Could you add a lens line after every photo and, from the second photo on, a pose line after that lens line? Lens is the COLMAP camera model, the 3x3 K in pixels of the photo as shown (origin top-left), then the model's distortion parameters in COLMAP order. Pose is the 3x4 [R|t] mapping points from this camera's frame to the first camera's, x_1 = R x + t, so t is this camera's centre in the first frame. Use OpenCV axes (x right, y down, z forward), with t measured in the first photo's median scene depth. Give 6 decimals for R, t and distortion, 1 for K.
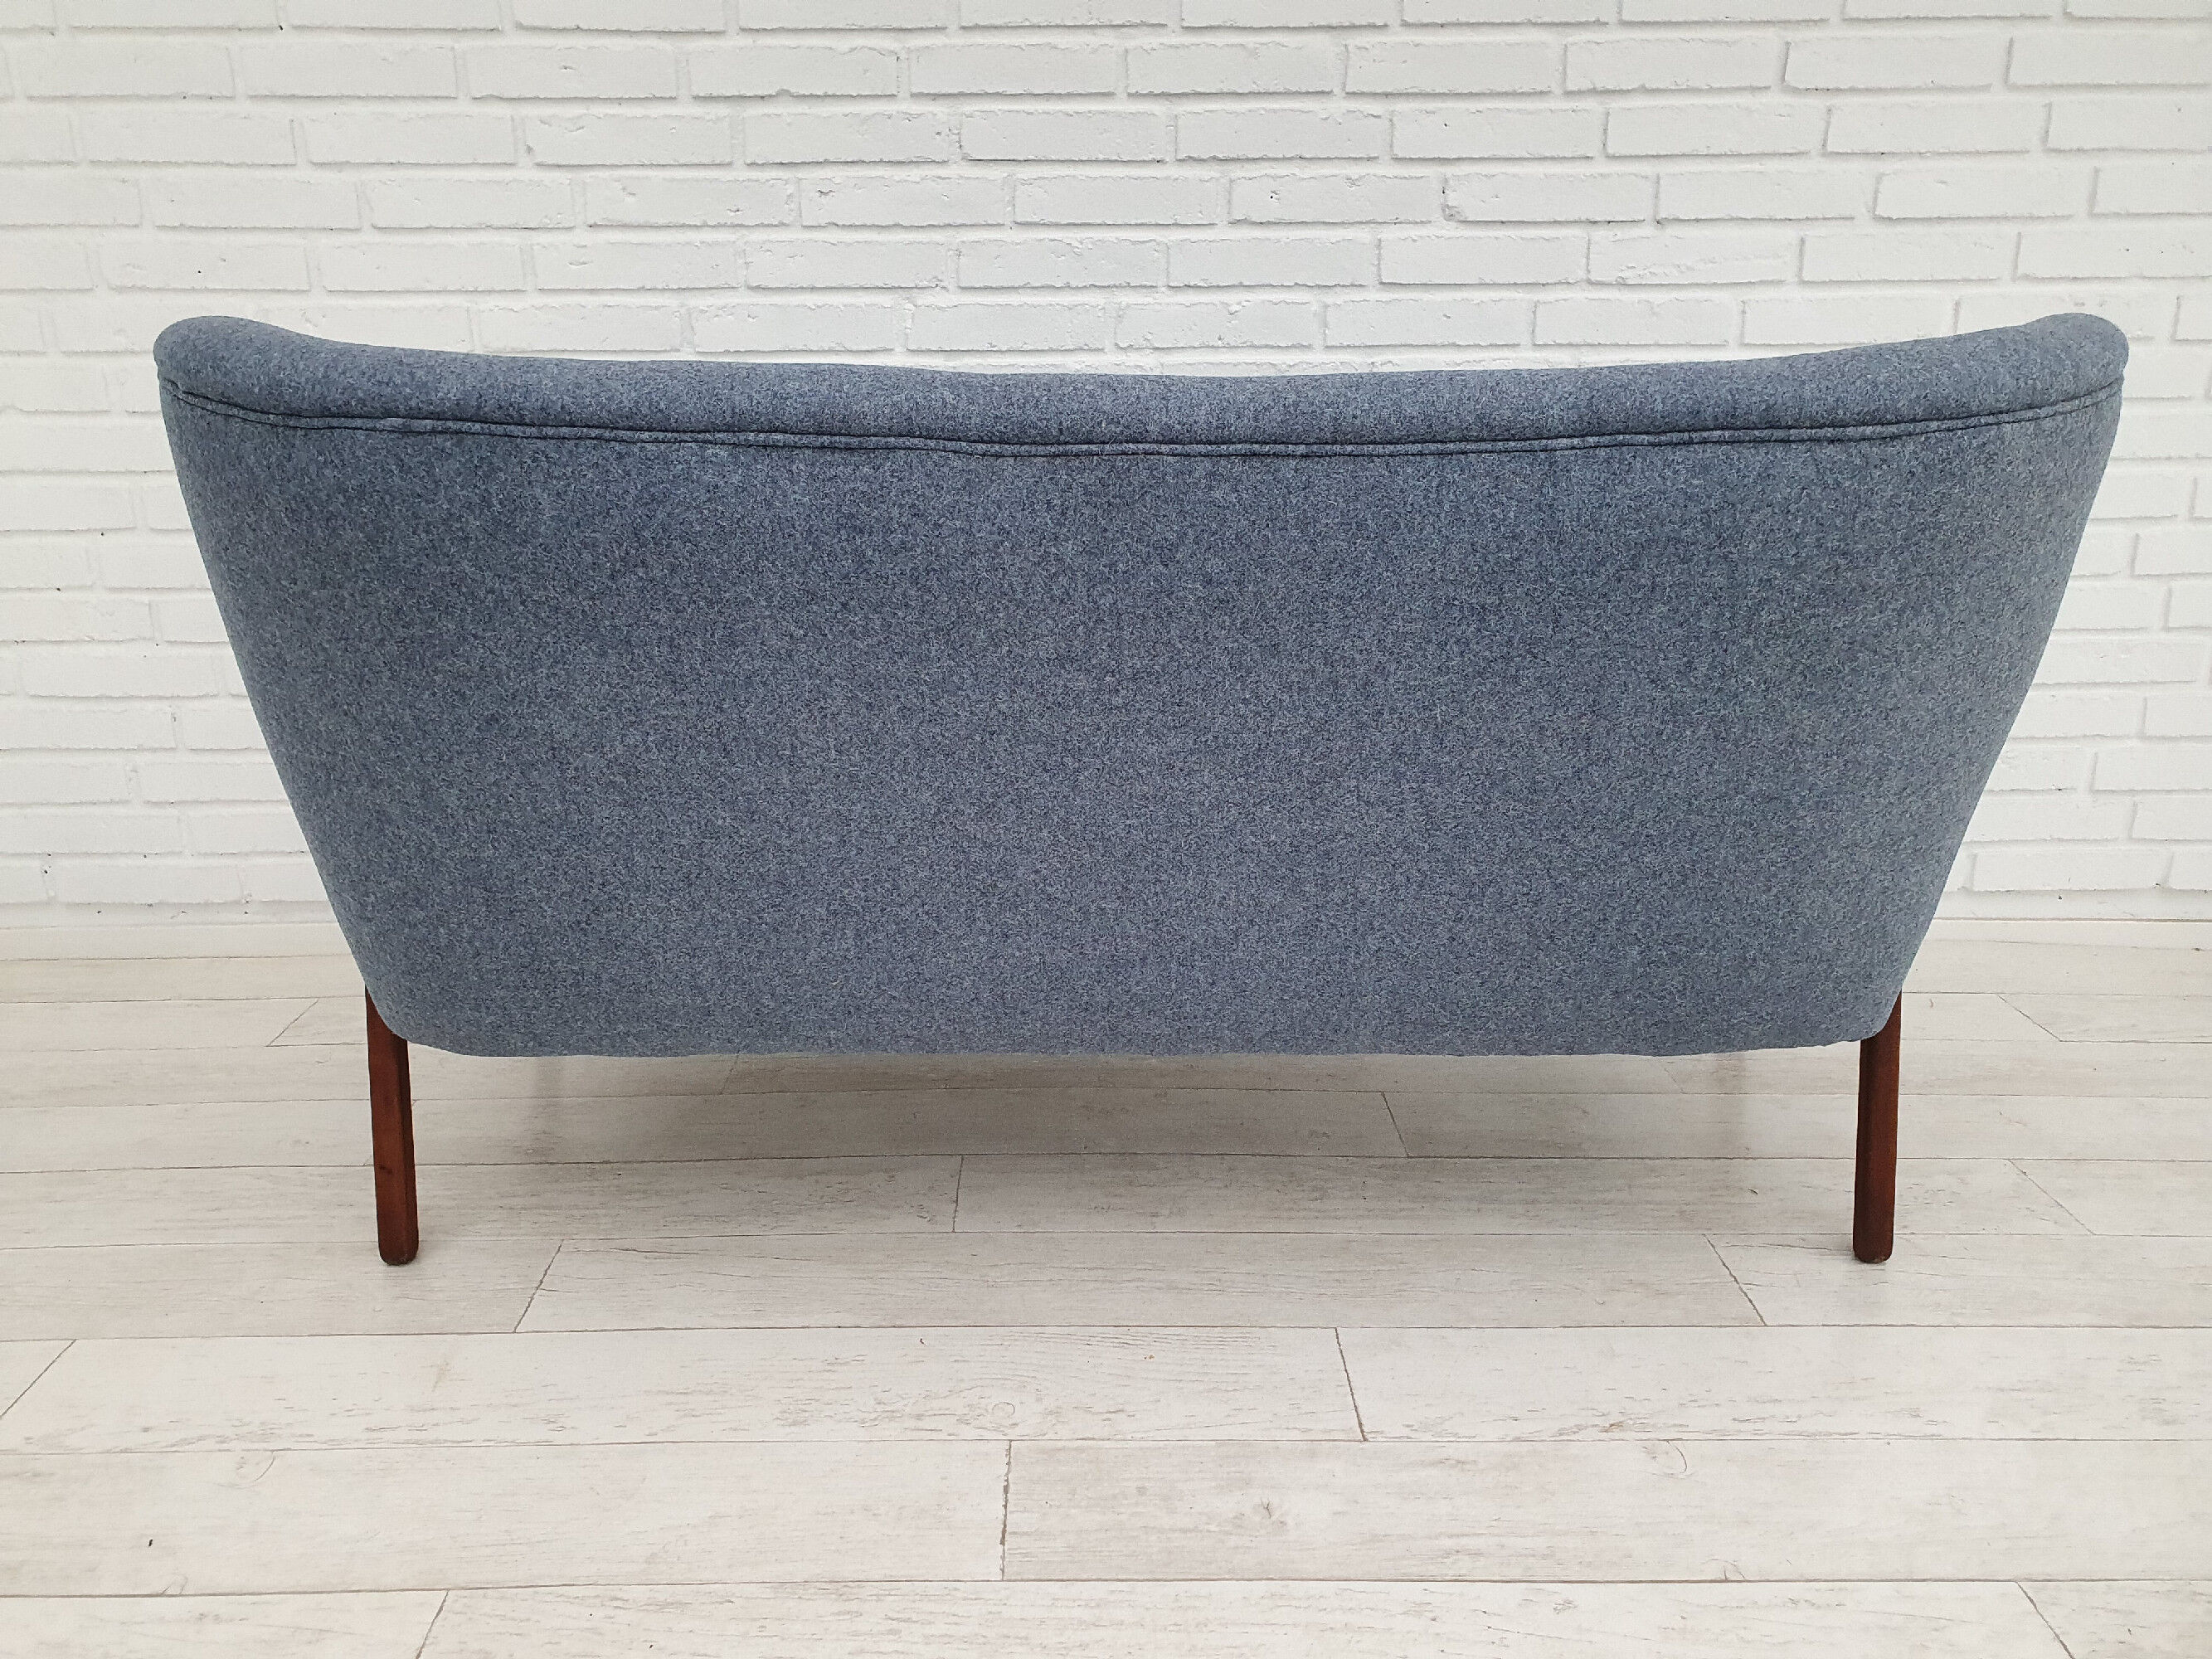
lens RADIAL K [[1739.3, 0, 1093.5], [0, 1739.3, 830.5], [0, 0, 1]] dist [-0.010716, 0.042167]
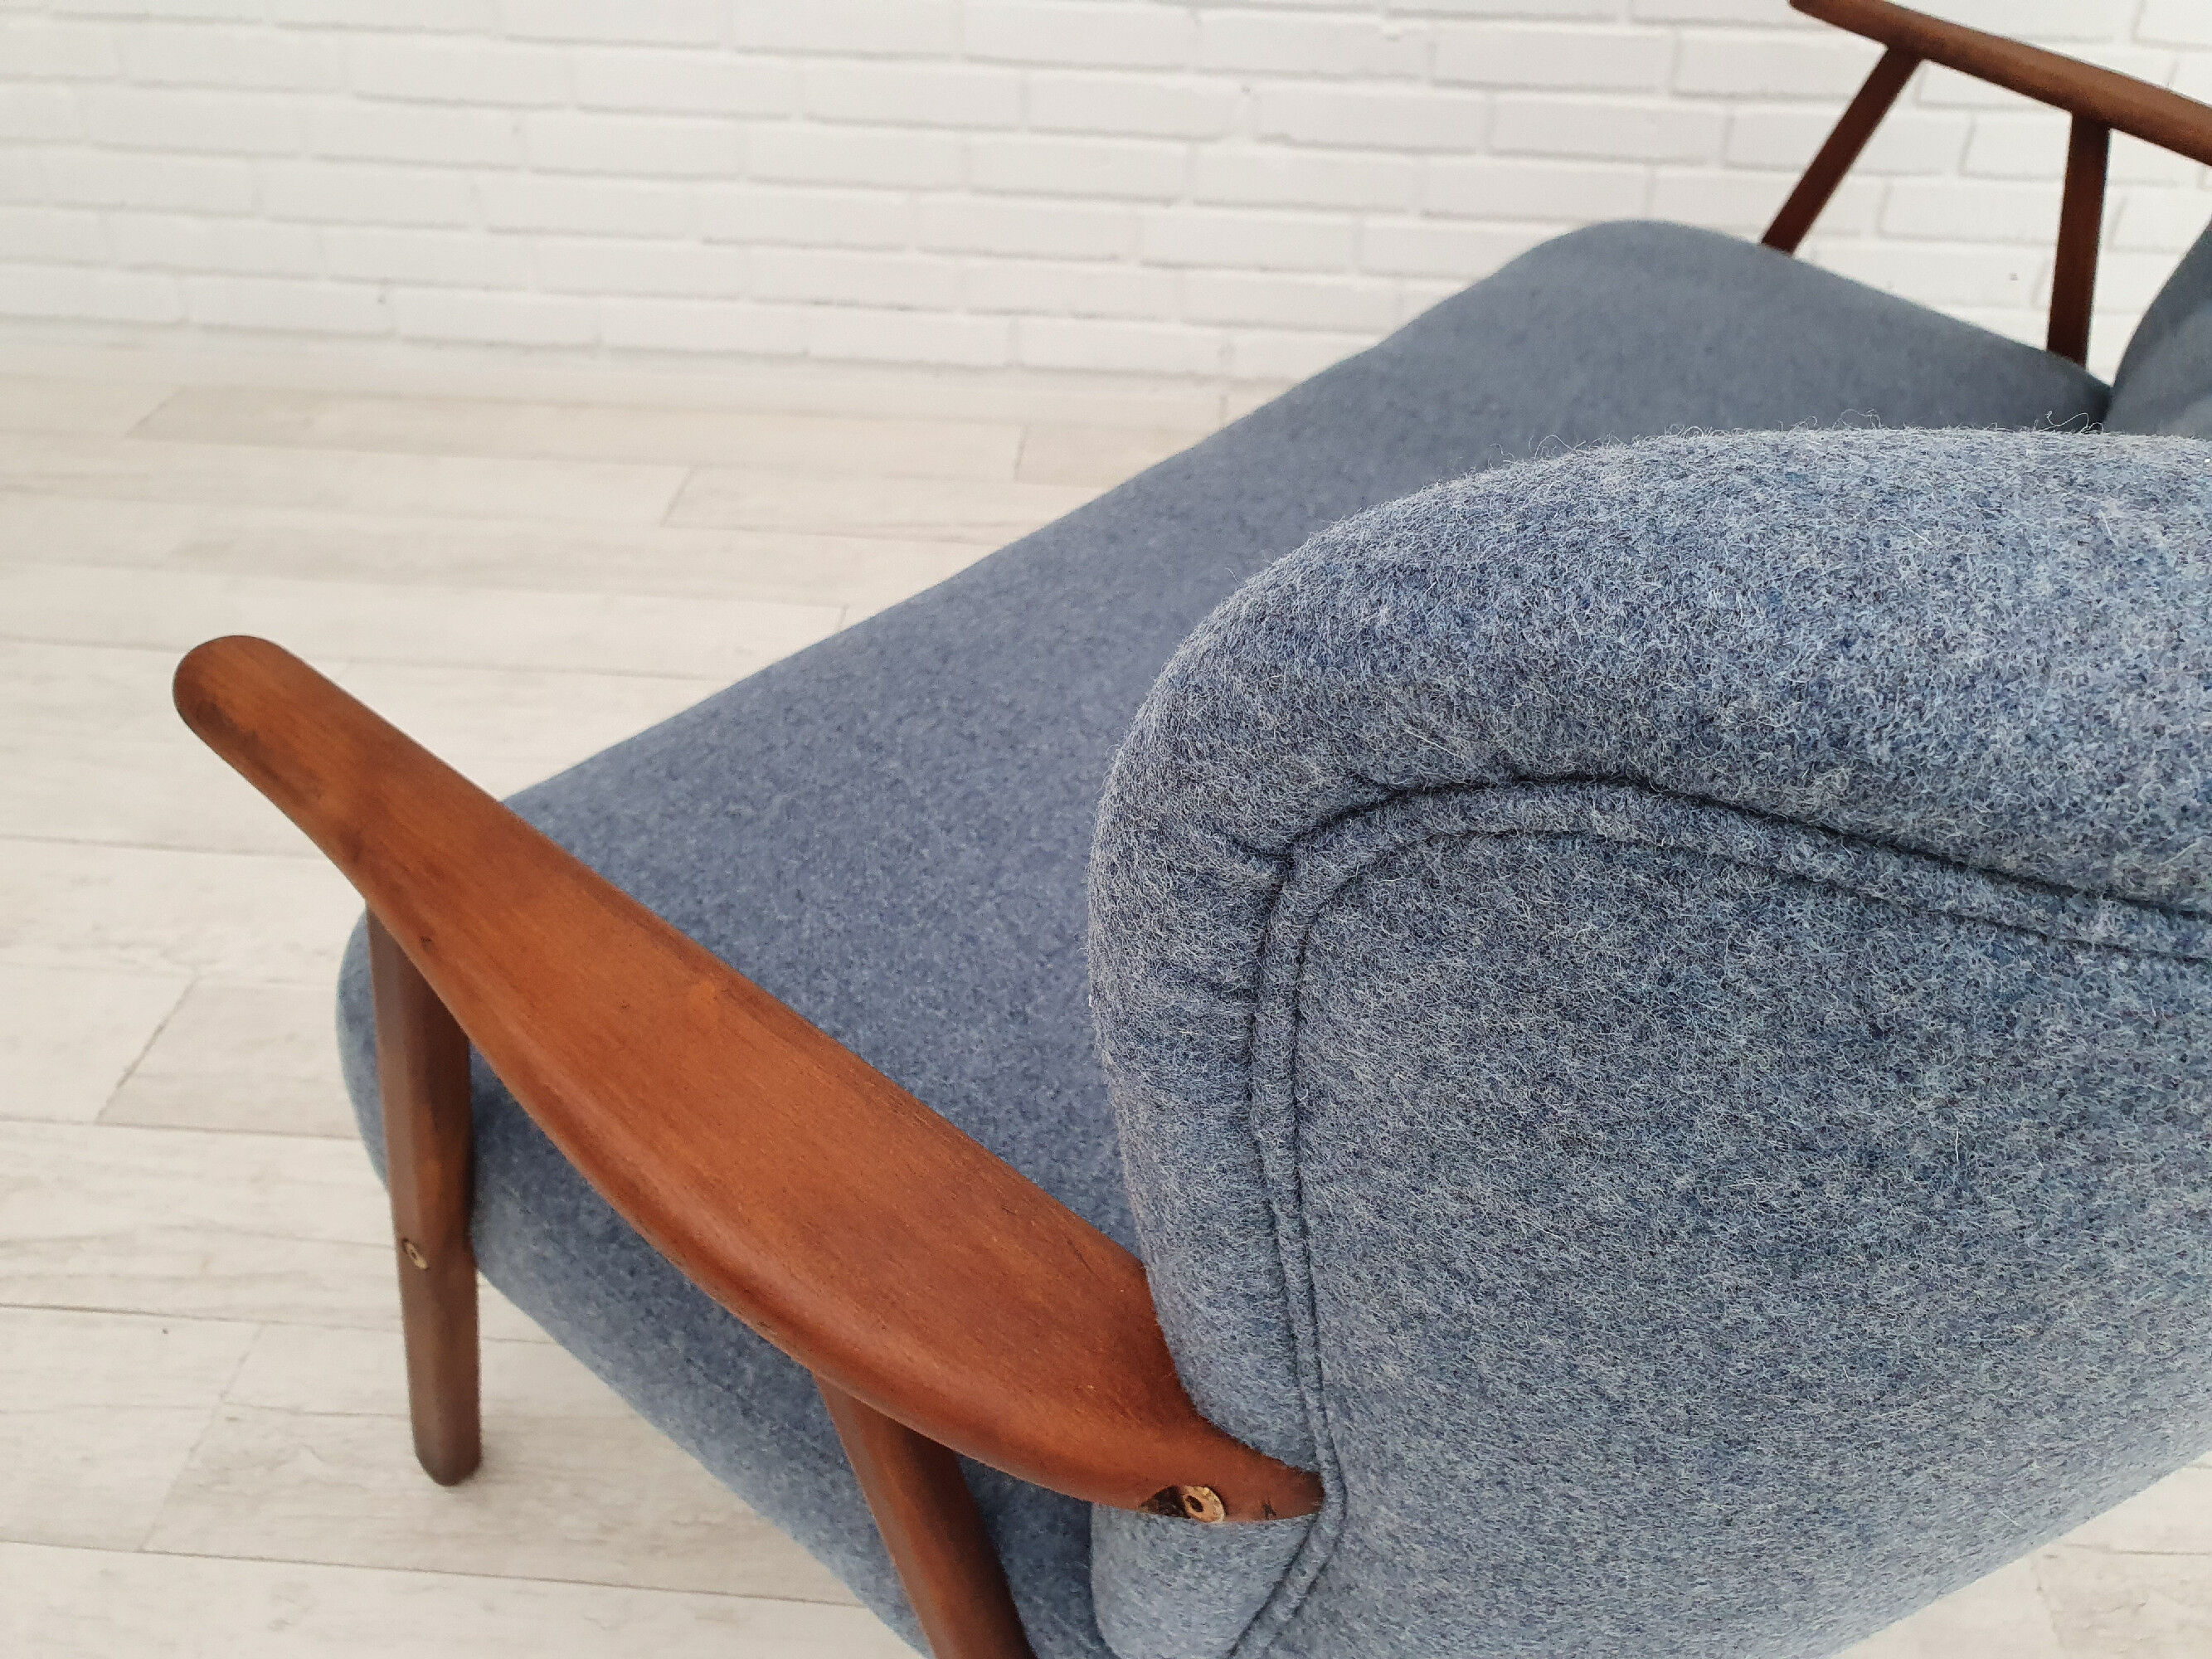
lens RADIAL K [[1739.3, 0, 1113.3], [0, 1739.3, 842.1], [0, 0, 1]] dist [-0.010716, 0.042167]
pose [[0.997021, 0.069141, -0.034177, -0.193988], [-0.052385, 0.932297, 0.357880, -0.067033], [0.056607, -0.355024, 0.933142, 0.077362]]
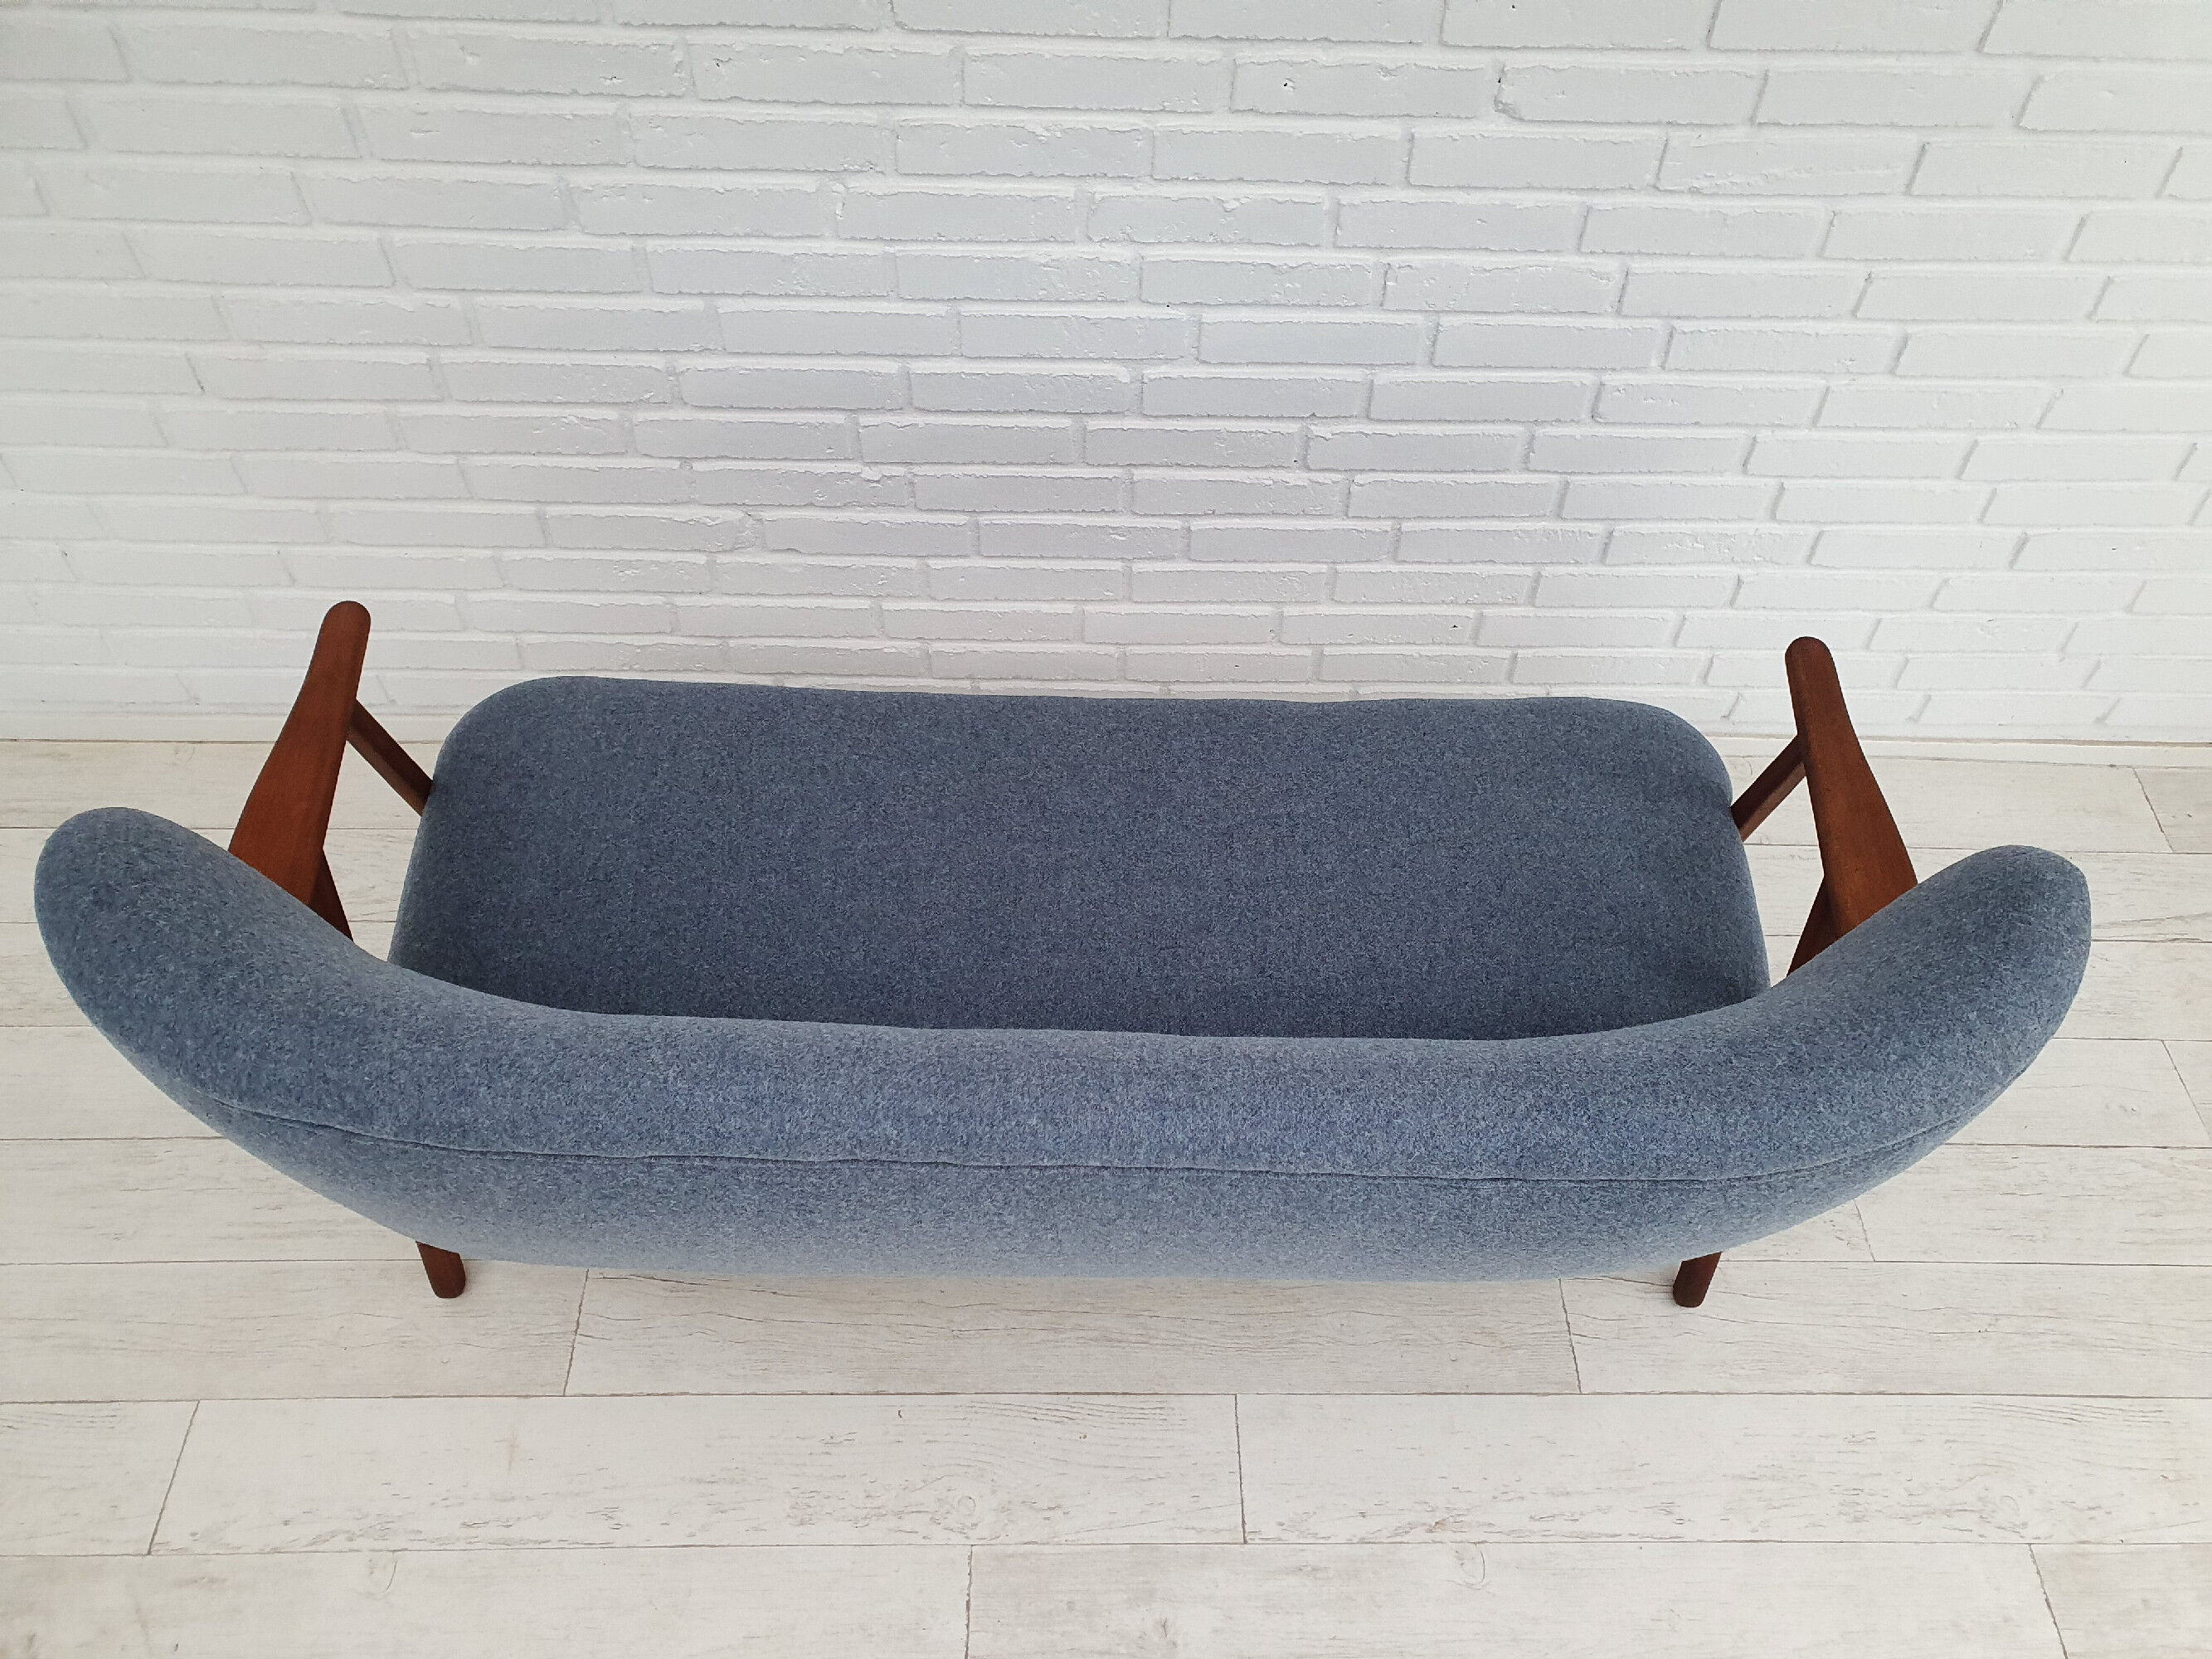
lens RADIAL K [[1739.3, 0, 1134.2], [0, 1739.3, 844.6], [0, 0, 1]] dist [-0.010716, 0.042167]
pose [[0.999043, 0.018902, 0.039437, 0.008130], [-0.037738, 0.828313, 0.558993, -0.534241], [-0.022100, -0.559946, 0.828234, 0.144492]]
